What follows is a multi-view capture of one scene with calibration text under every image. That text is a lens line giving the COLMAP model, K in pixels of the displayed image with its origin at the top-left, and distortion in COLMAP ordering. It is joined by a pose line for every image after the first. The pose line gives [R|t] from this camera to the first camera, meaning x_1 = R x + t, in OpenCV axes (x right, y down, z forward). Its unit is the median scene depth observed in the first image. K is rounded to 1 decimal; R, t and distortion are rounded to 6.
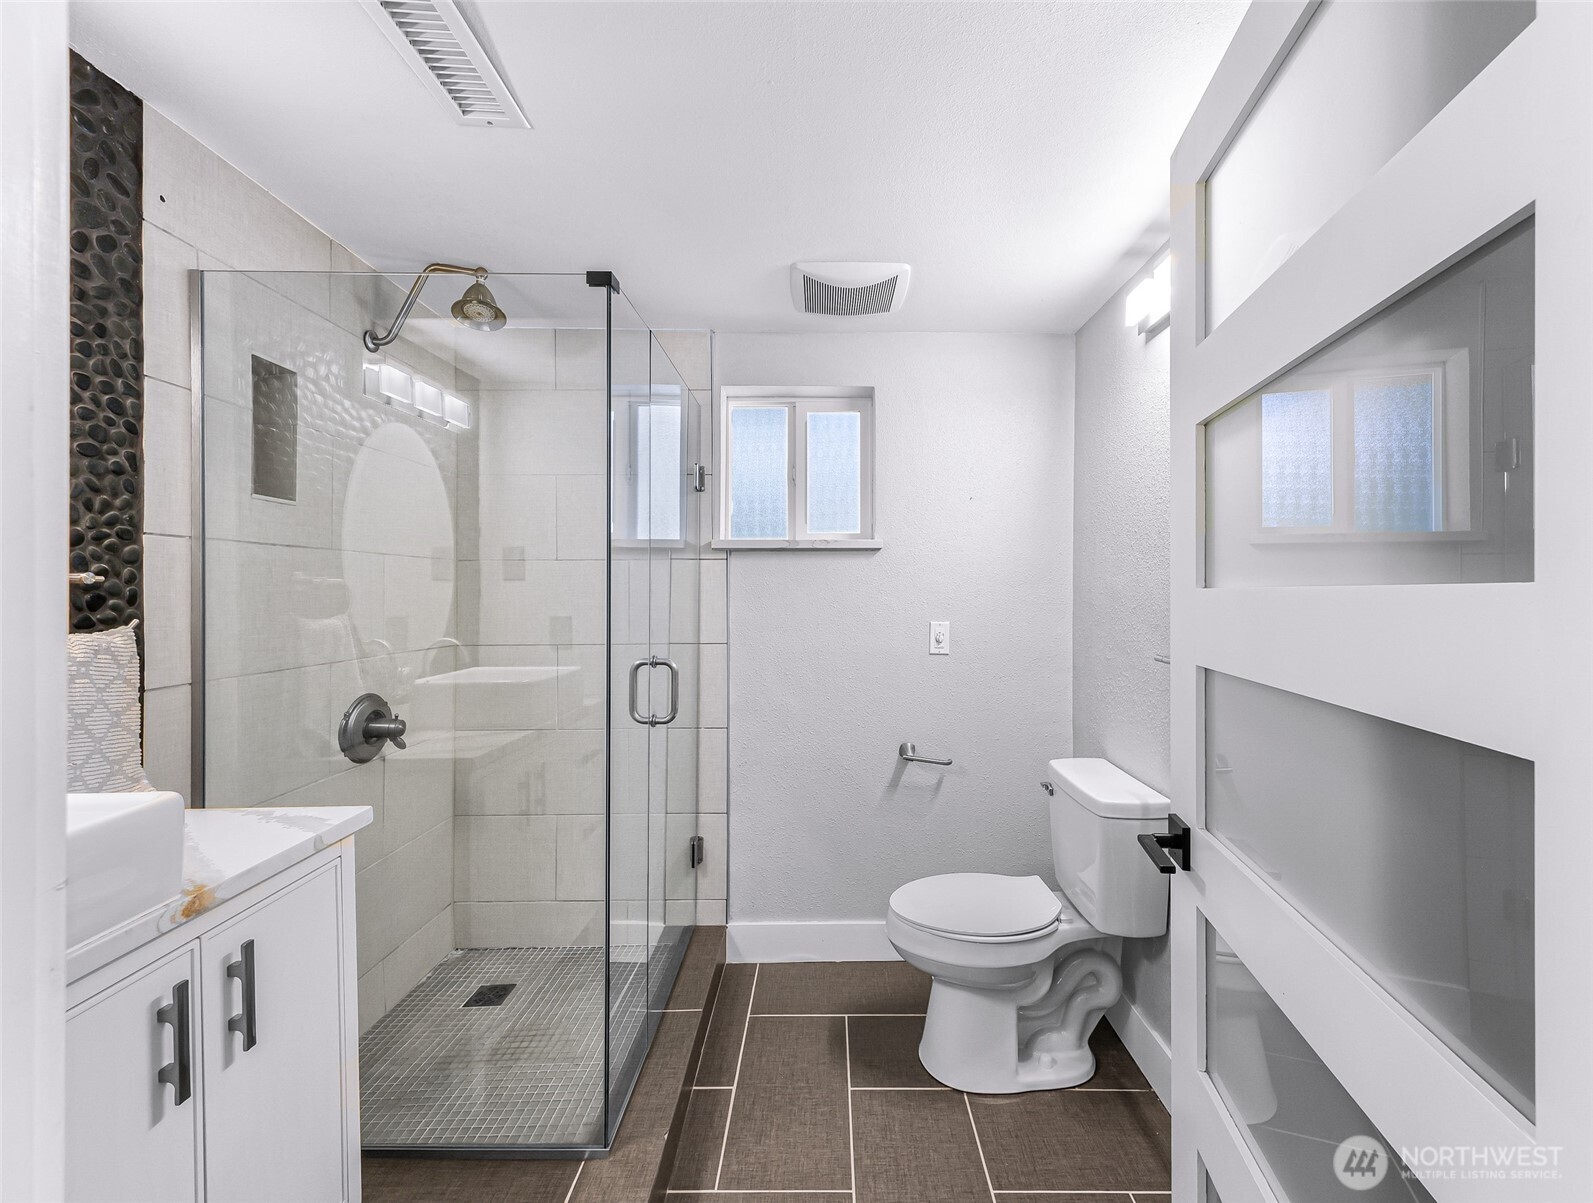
lens RADIAL K [[660.7, 0, 805.0], [0, 660.7, 590.2], [0, 0, 1]] dist [-0.000546, -0.000205]
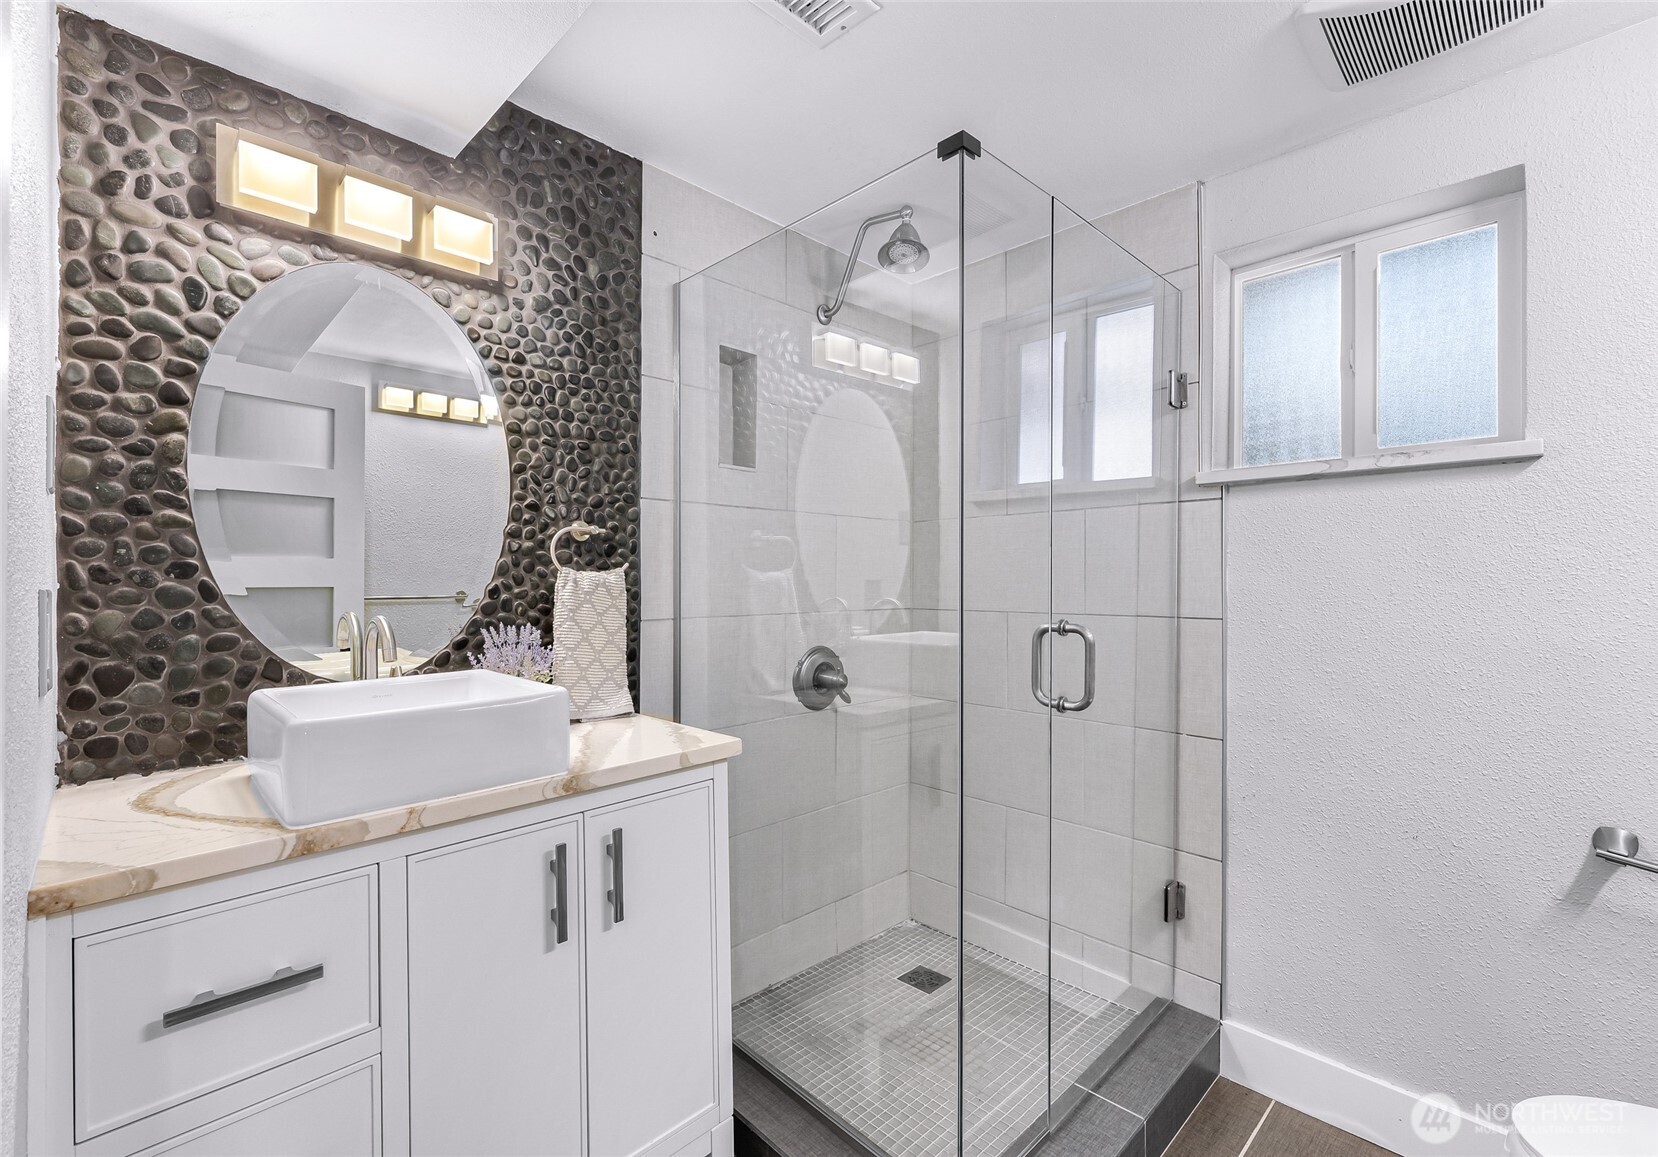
lens RADIAL K [[702.4, 0, 823.1], [0, 702.4, 579.7], [0, 0, 1]] dist [0.002920, -0.001179]
pose [[0.689580, 0.000692, -0.724209, 0.166339], [-0.003245, 0.999992, -0.002134, 0.053444], [0.724202, 0.003822, 0.689577, 0.227151]]
